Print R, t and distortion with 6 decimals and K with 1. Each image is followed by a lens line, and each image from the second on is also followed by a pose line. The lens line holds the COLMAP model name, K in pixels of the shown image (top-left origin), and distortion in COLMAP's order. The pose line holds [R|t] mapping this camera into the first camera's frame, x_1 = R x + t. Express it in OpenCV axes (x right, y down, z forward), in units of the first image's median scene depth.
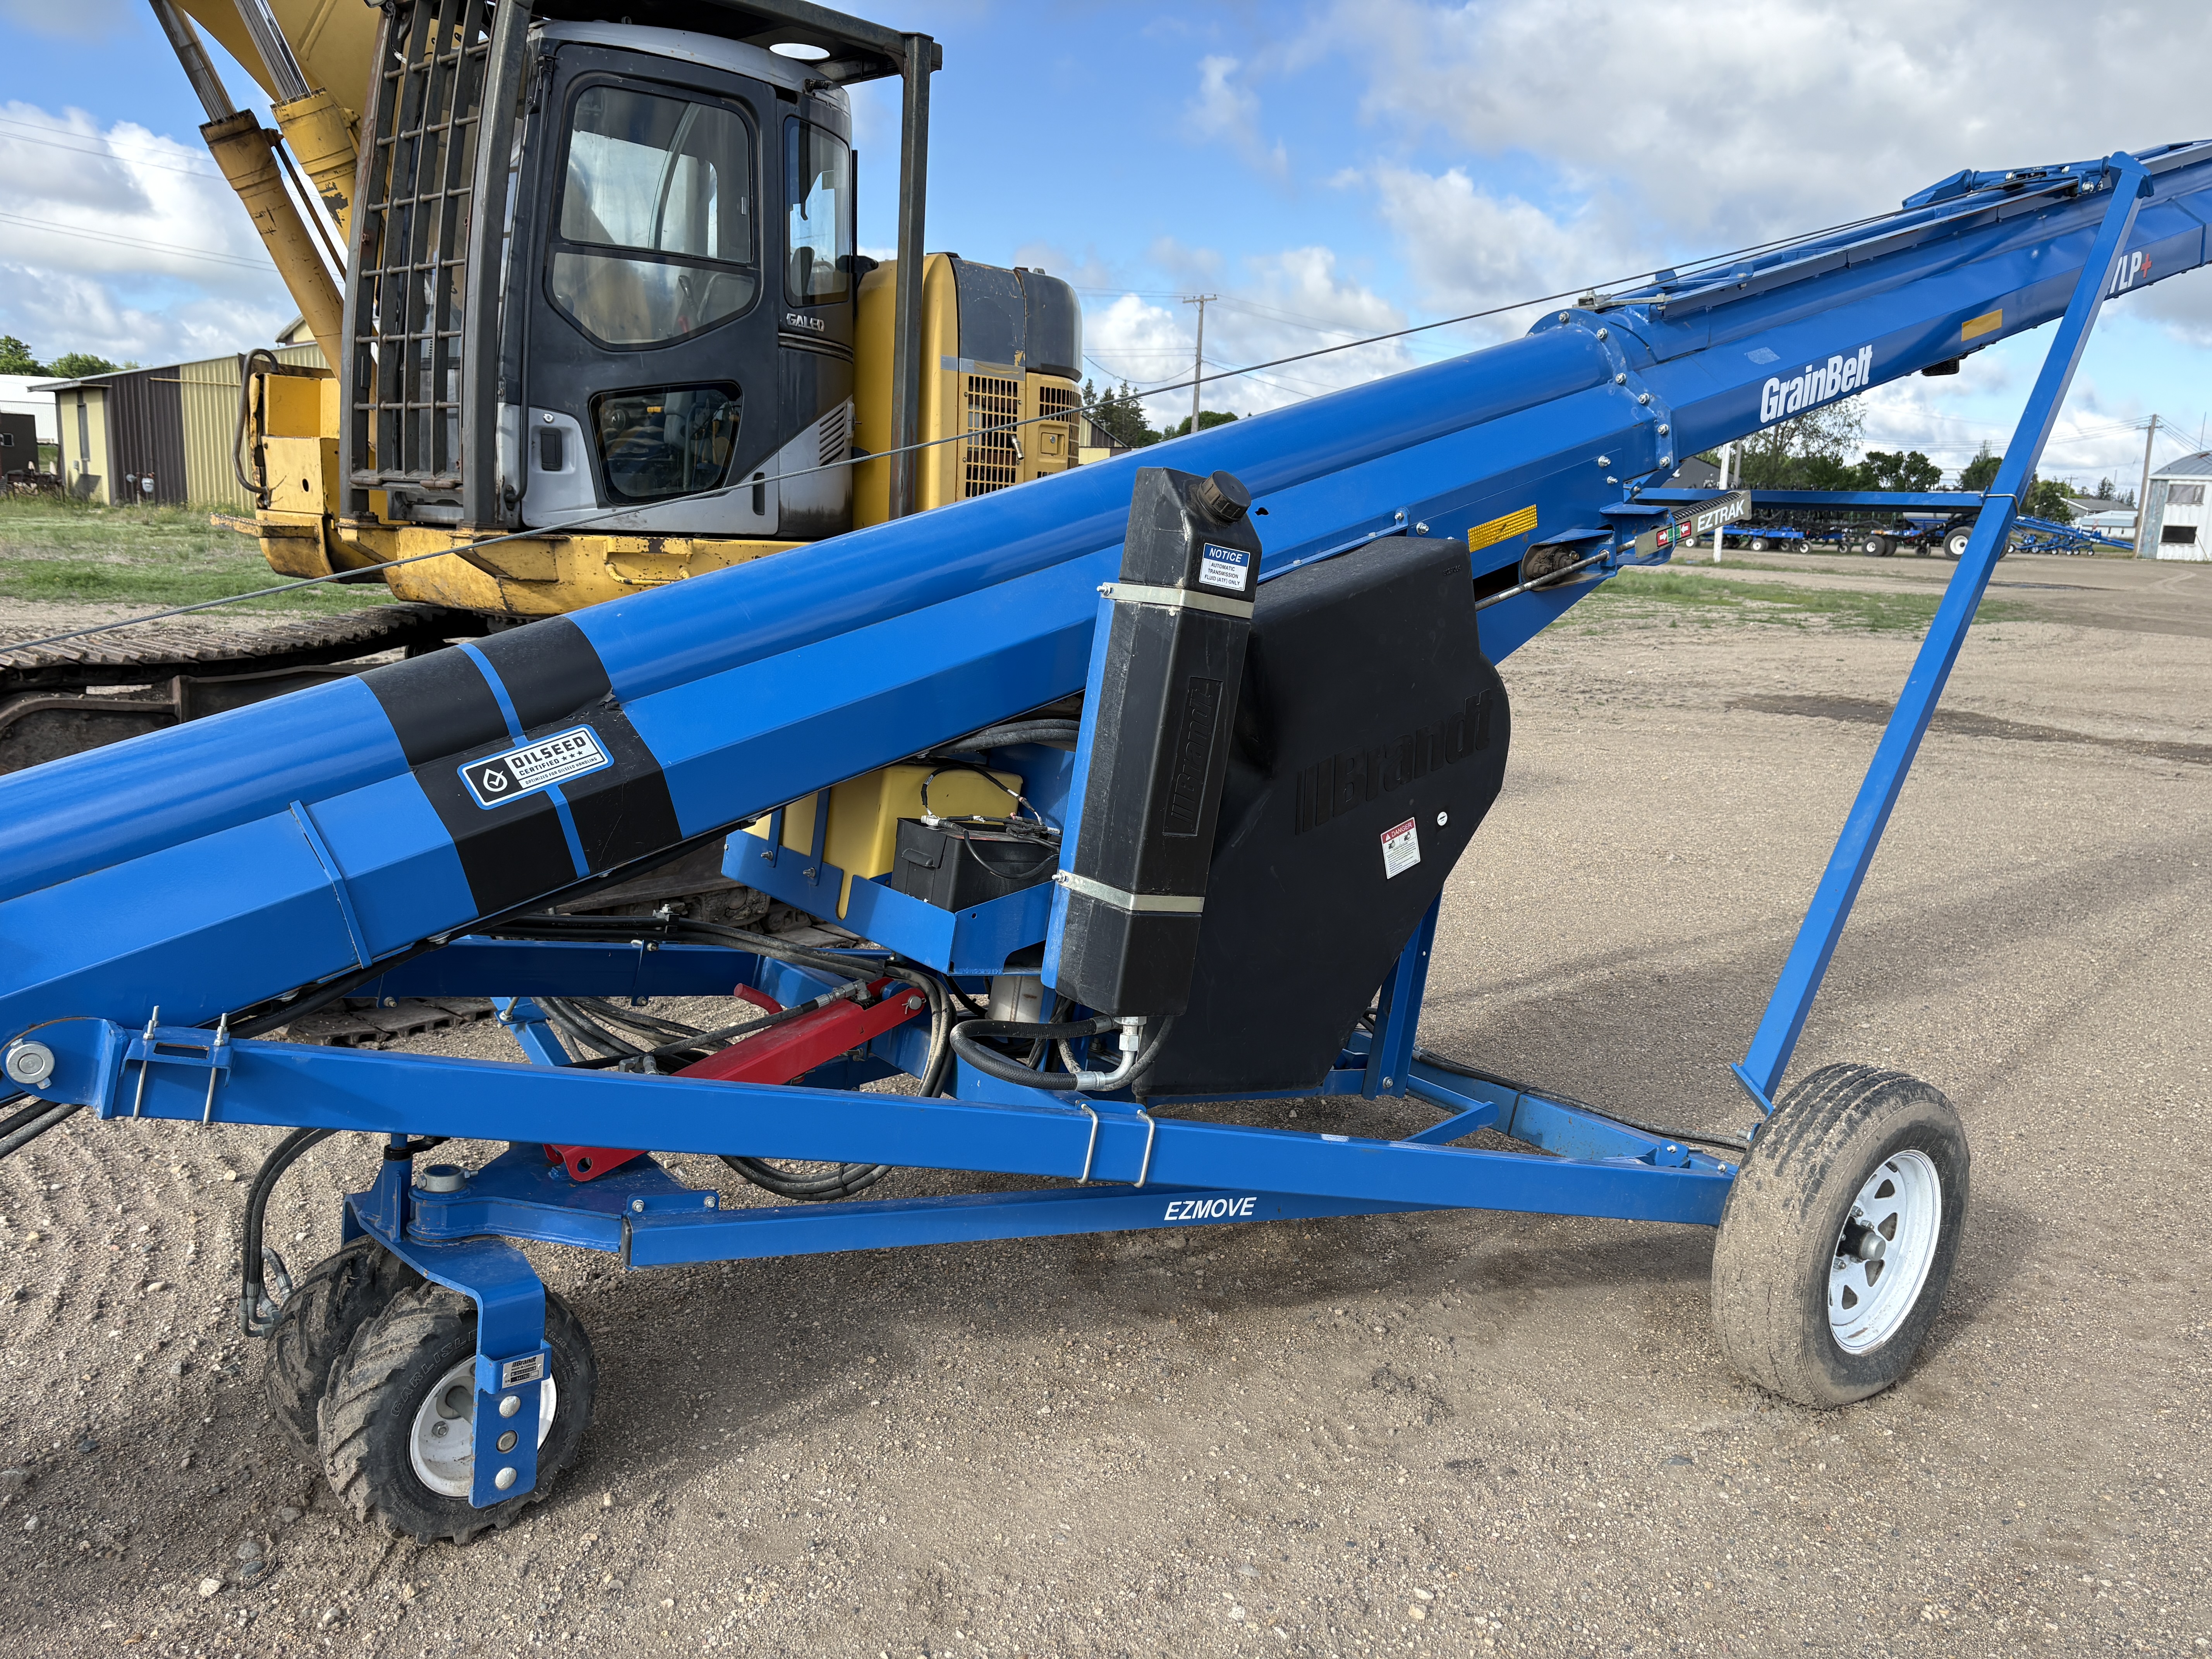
lens RADIAL K [[1724.0, 0, 1113.5], [0, 1724.0, 831.1], [0, 0, 1]] dist [0.035485, -0.019141]
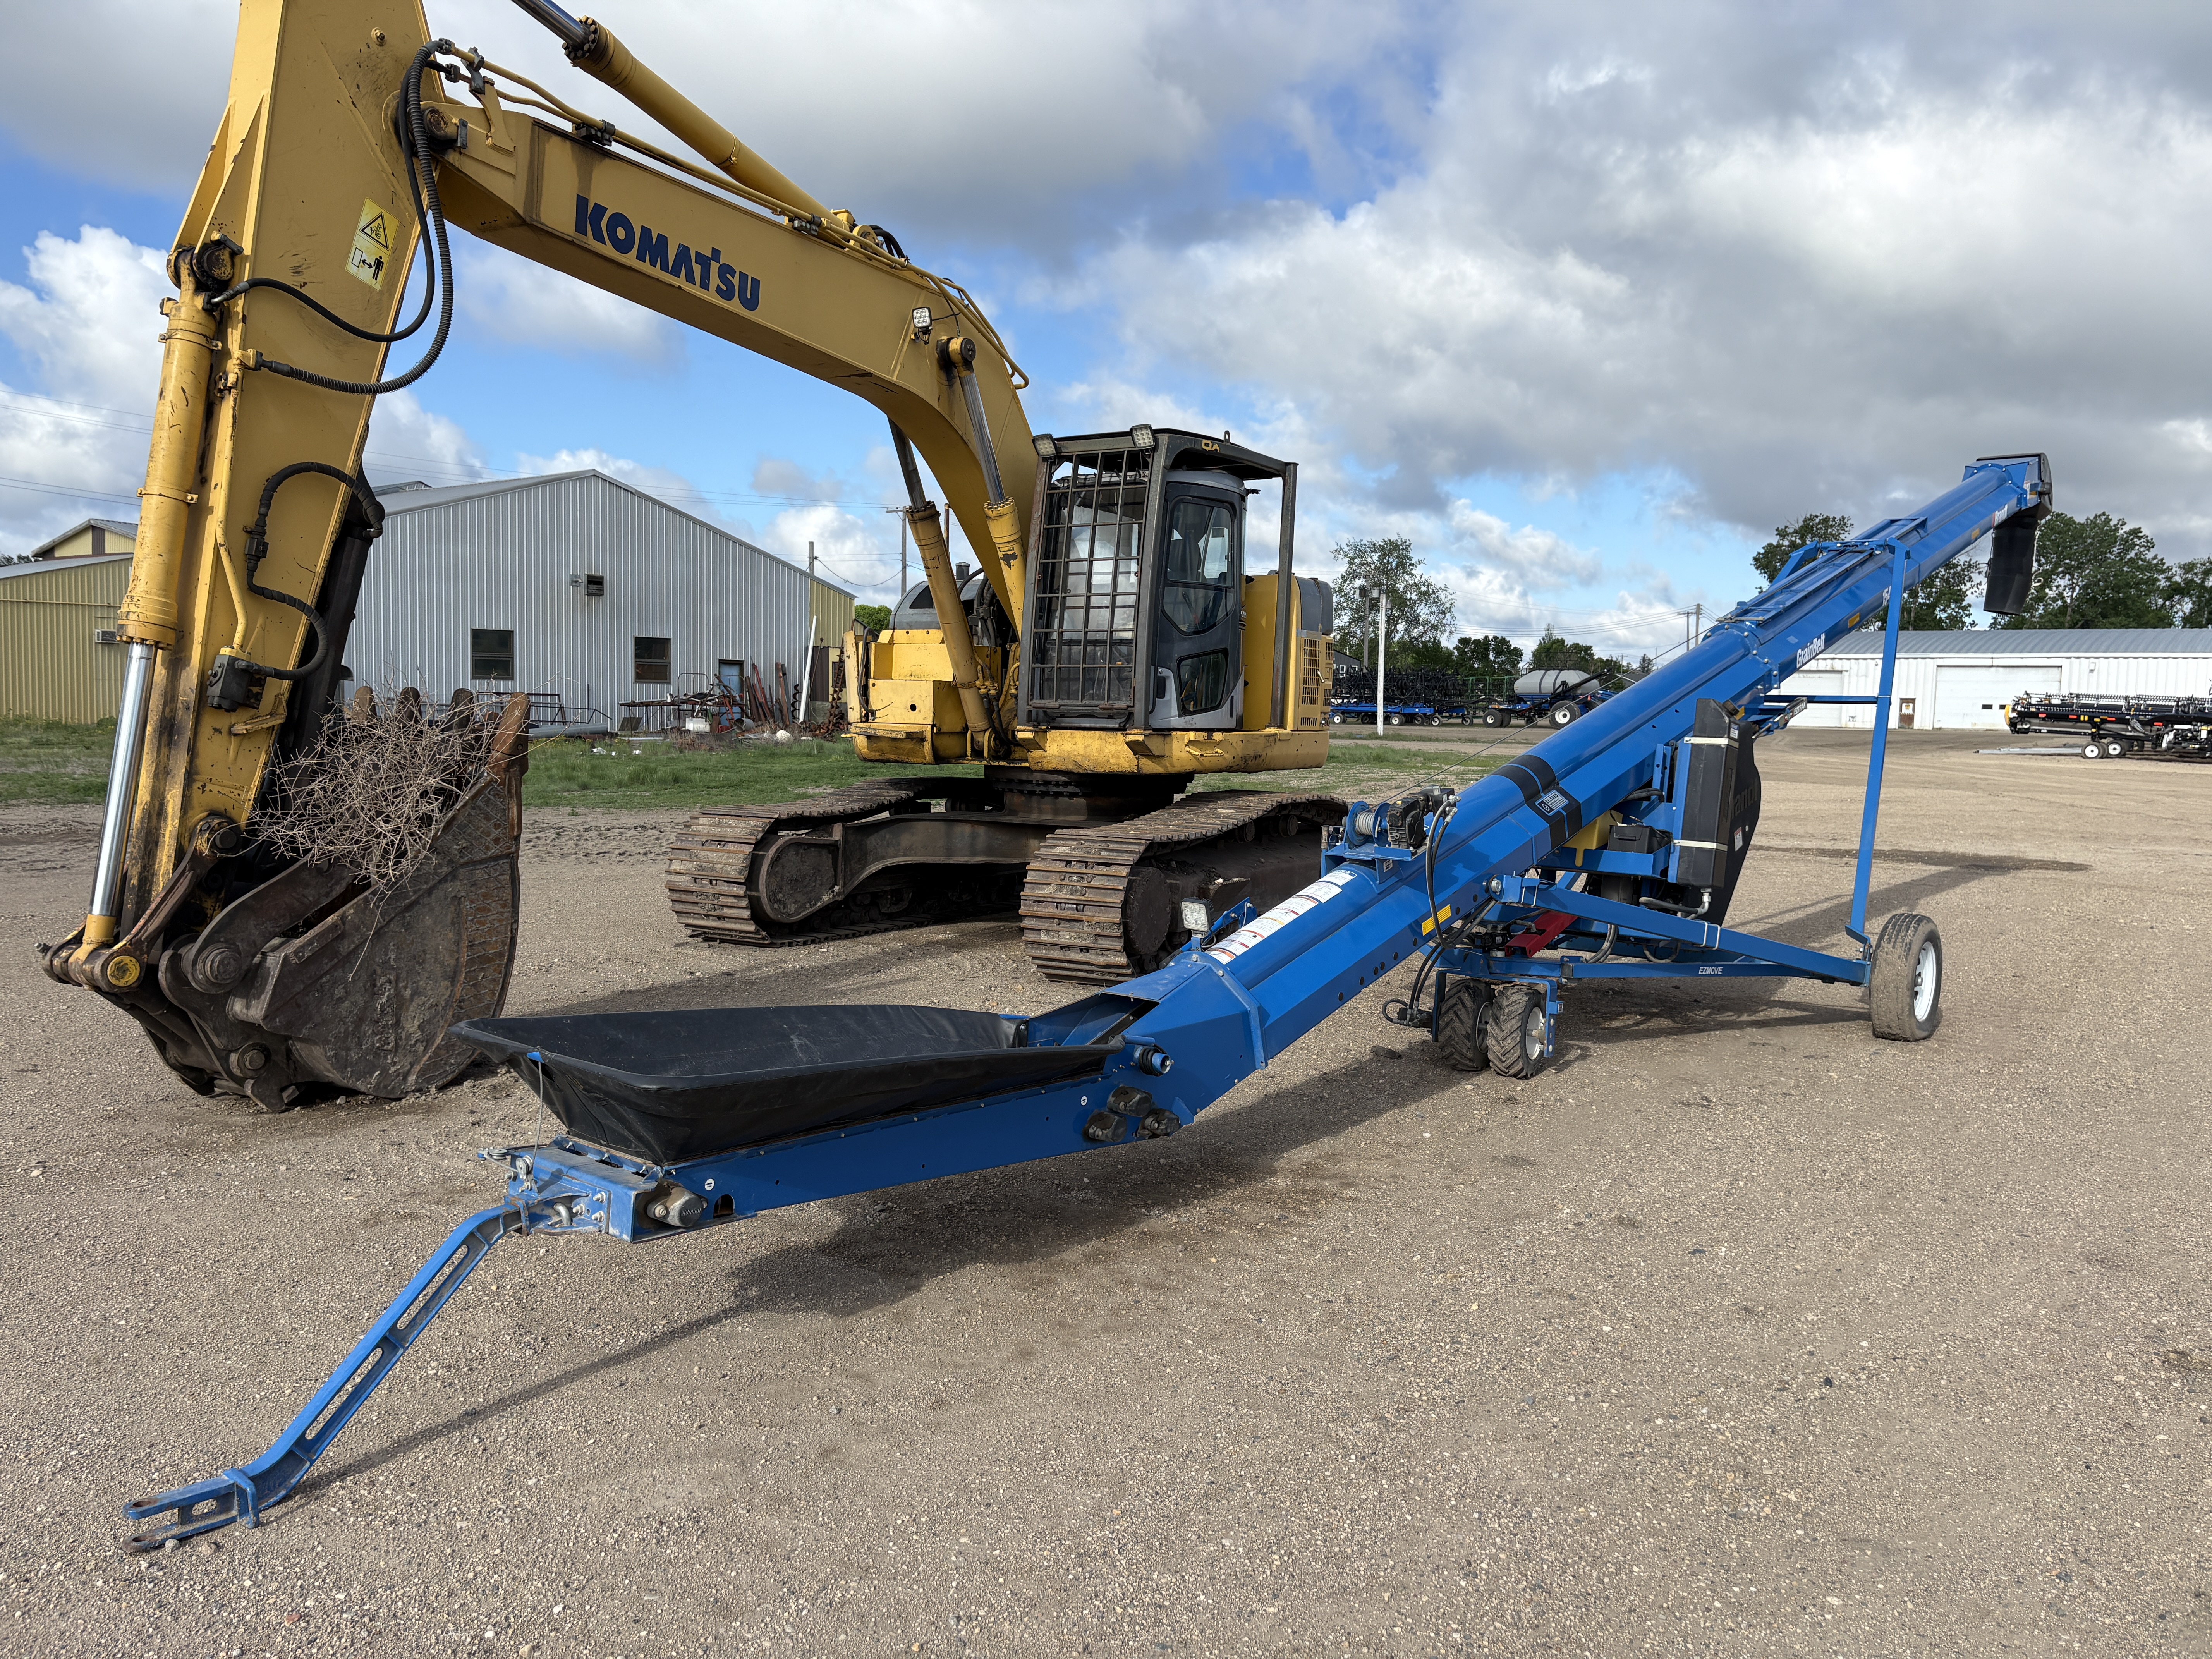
lens RADIAL K [[1724.0, 0, 1100.1], [0, 1724.0, 834.7], [0, 0, 1]] dist [0.035485, -0.019141]
pose [[0.978056, -0.040008, 0.204466, -0.138996], [0.061066, 0.993337, -0.097742, 0.021317], [-0.199194, 0.108083, 0.973982, -0.143139]]
